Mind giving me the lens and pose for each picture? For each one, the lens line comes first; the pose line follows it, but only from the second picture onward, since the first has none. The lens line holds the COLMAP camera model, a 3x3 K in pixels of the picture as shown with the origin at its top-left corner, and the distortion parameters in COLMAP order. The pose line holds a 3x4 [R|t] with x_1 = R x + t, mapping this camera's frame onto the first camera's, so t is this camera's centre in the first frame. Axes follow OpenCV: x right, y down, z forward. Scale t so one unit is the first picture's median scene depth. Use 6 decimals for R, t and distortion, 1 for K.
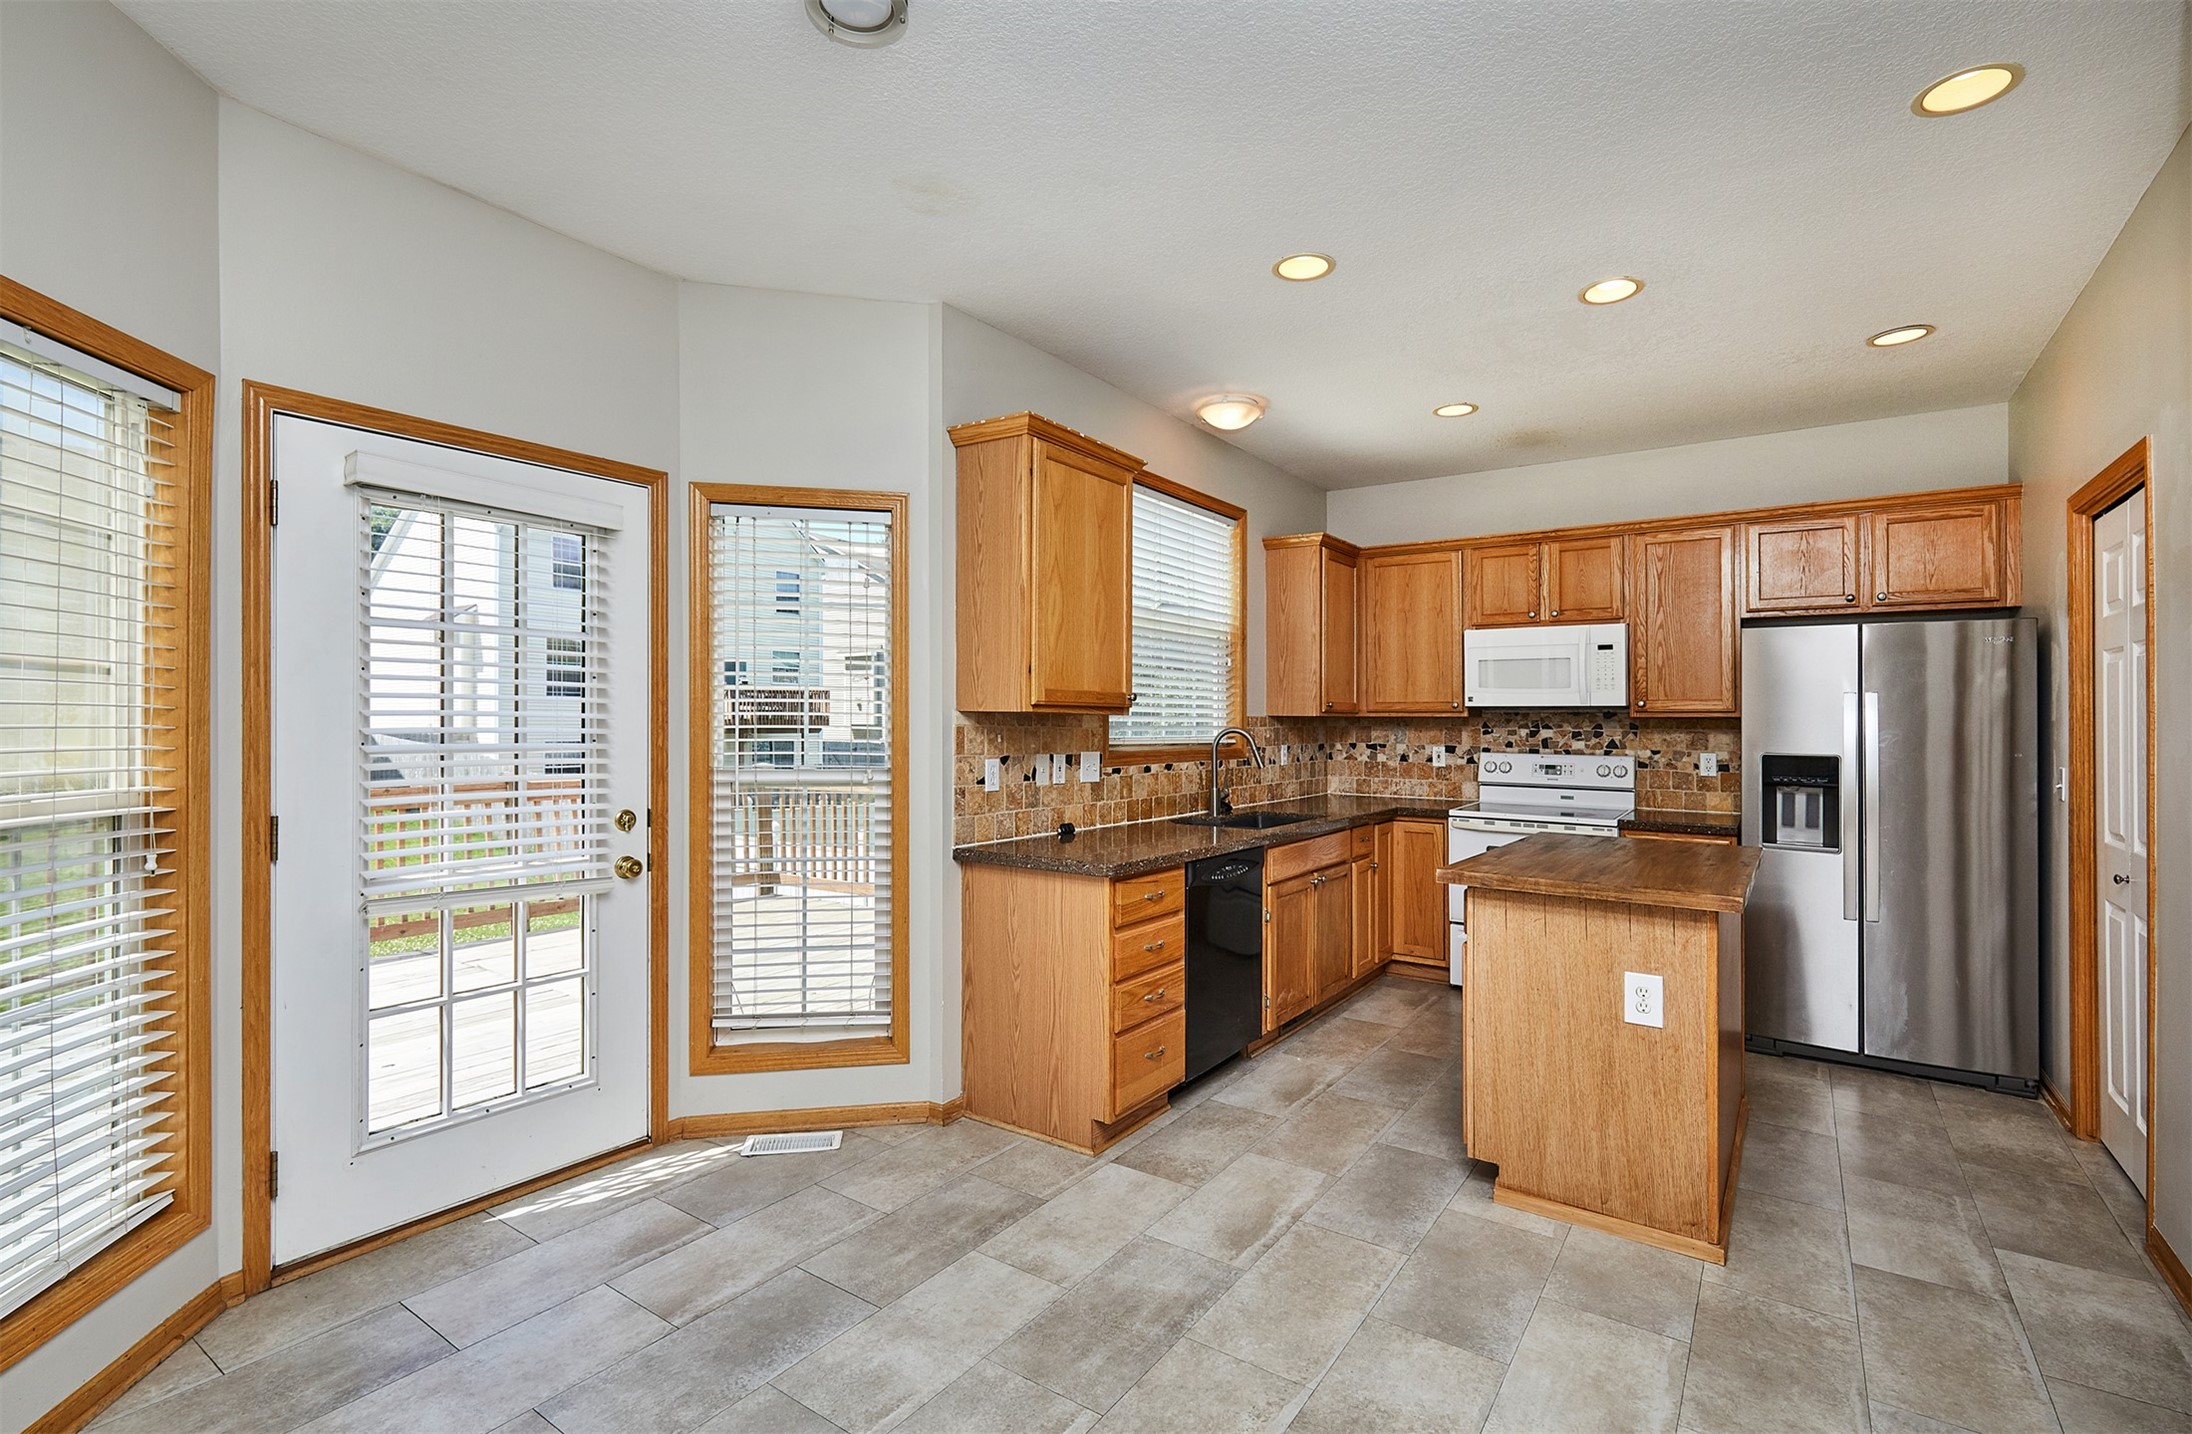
lens RADIAL K [[964.5, 0, 1133.2], [0, 964.5, 720.9], [0, 0, 1]] dist [0.010485, -0.002931]
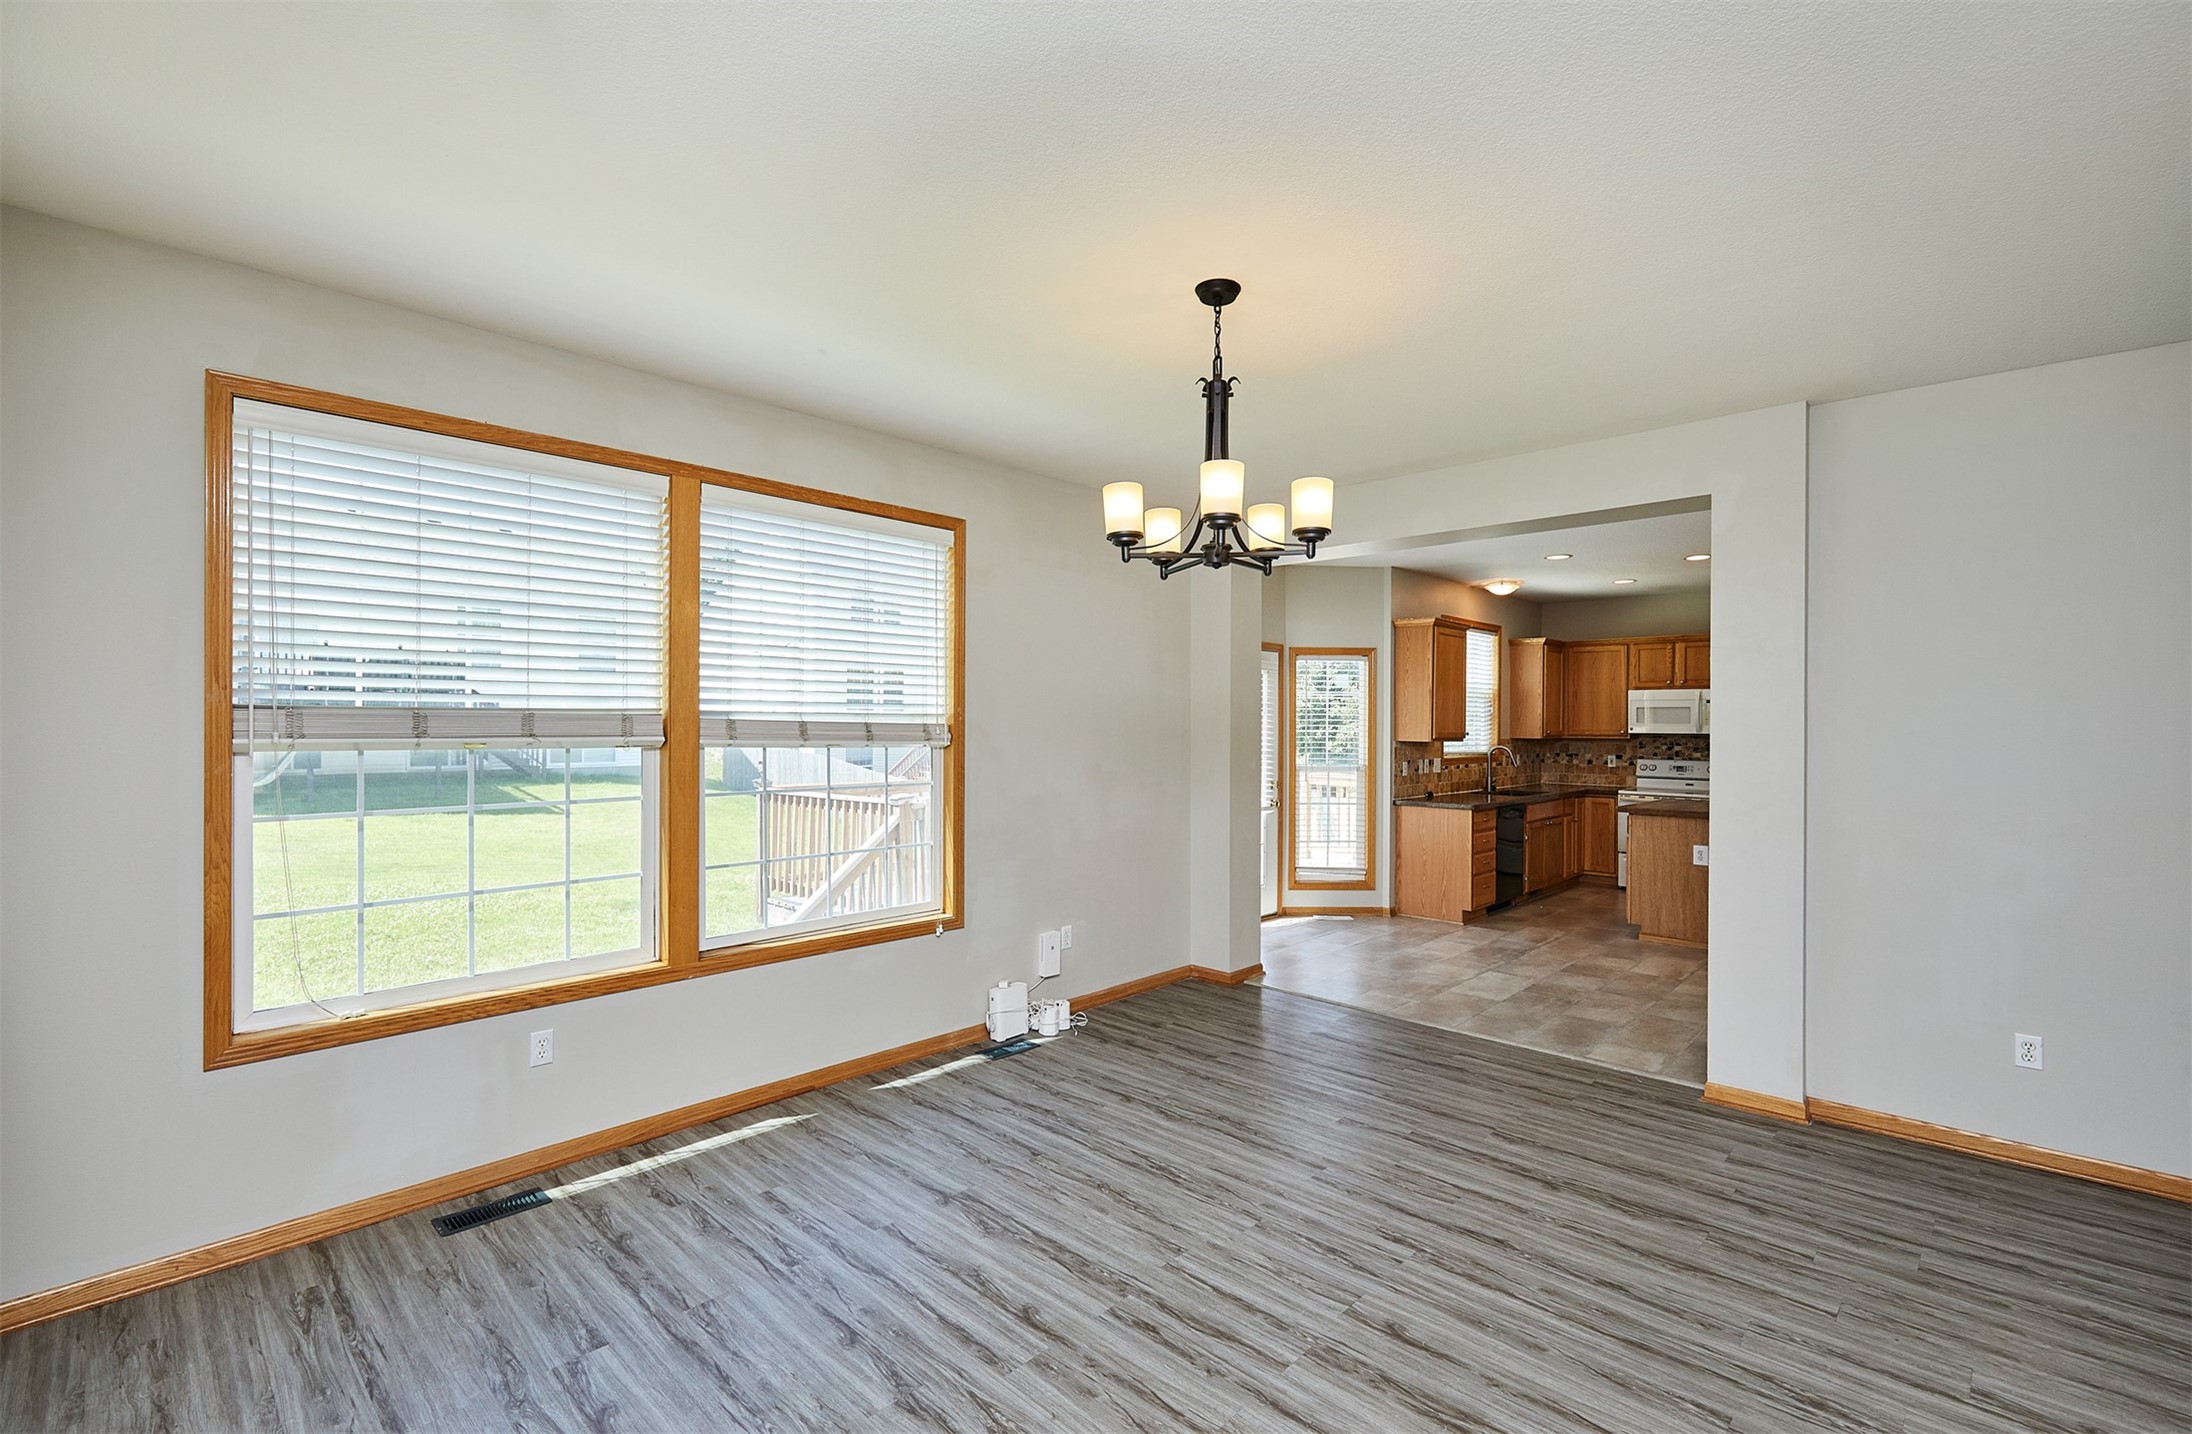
lens RADIAL K [[964.5, 0, 1138.2], [0, 964.5, 734.2], [0, 0, 1]] dist [0.010485, -0.002931]
pose [[0.990561, 0.001433, -0.137067, -0.391204], [0.000180, 0.999931, 0.011758, -0.043488], [0.137074, -0.011672, 0.990492, -1.133858]]
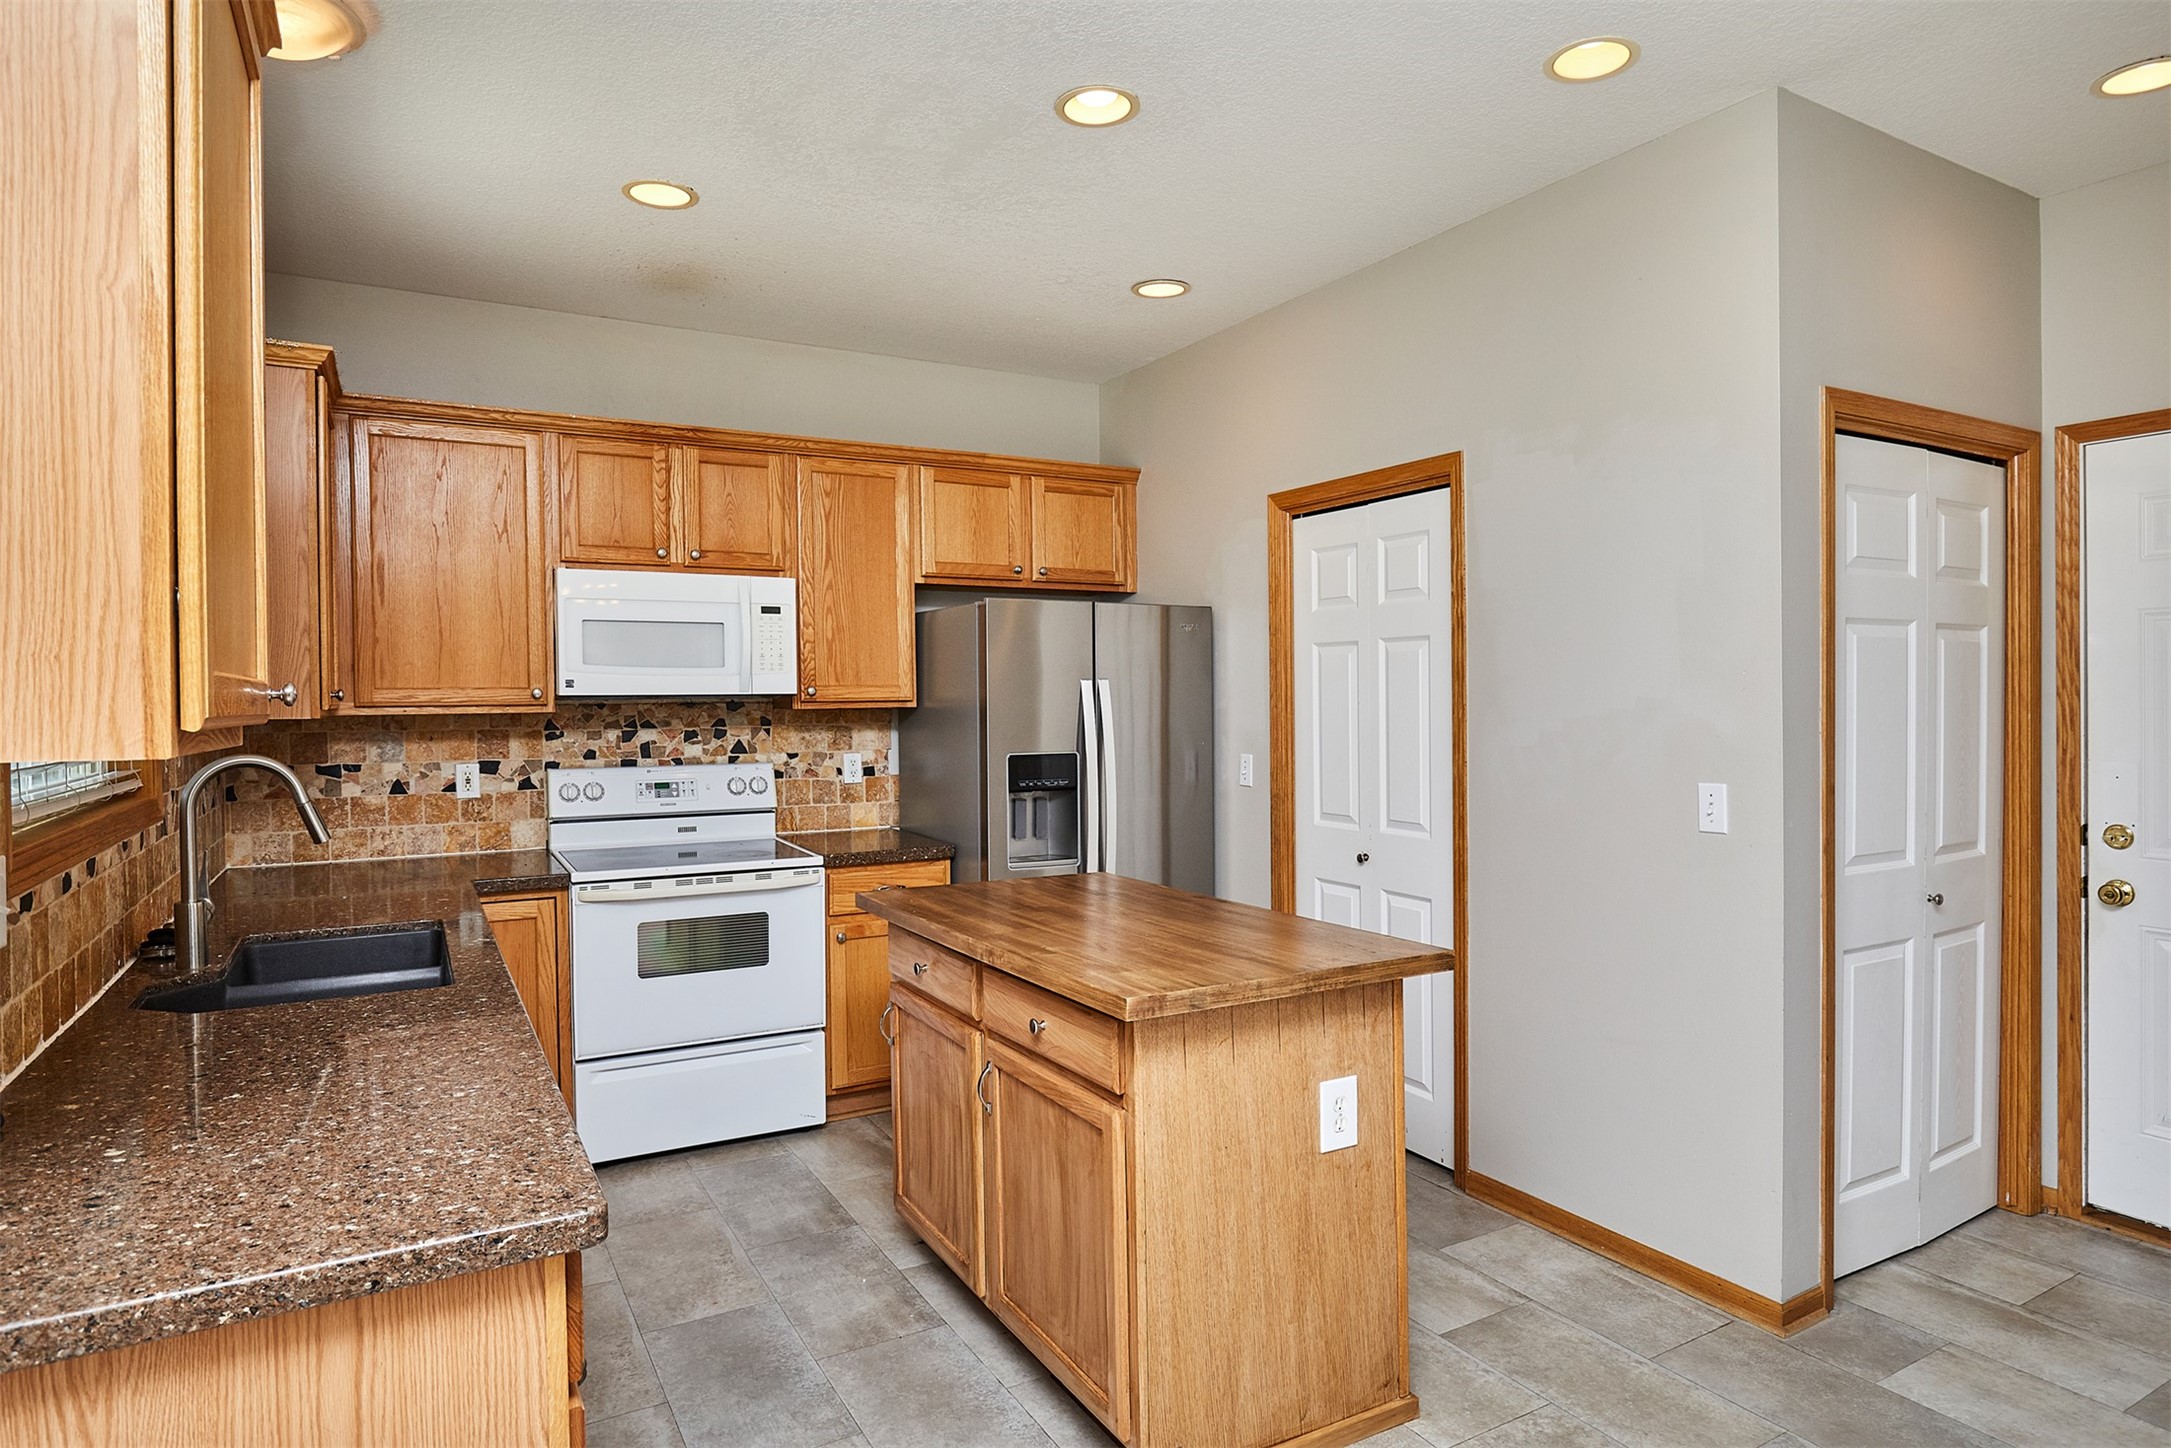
lens RADIAL K [[1214.6, 0, 1072.8], [0, 1214.6, 707.8], [0, 0, 1]] dist [-0.014574, 0.000120]
pose [[0.456615, -0.019838, 0.889443, -0.230535], [0.011568, 0.999799, 0.016361, -0.020774], [-0.889589, 0.002819, 0.456752, 0.483168]]
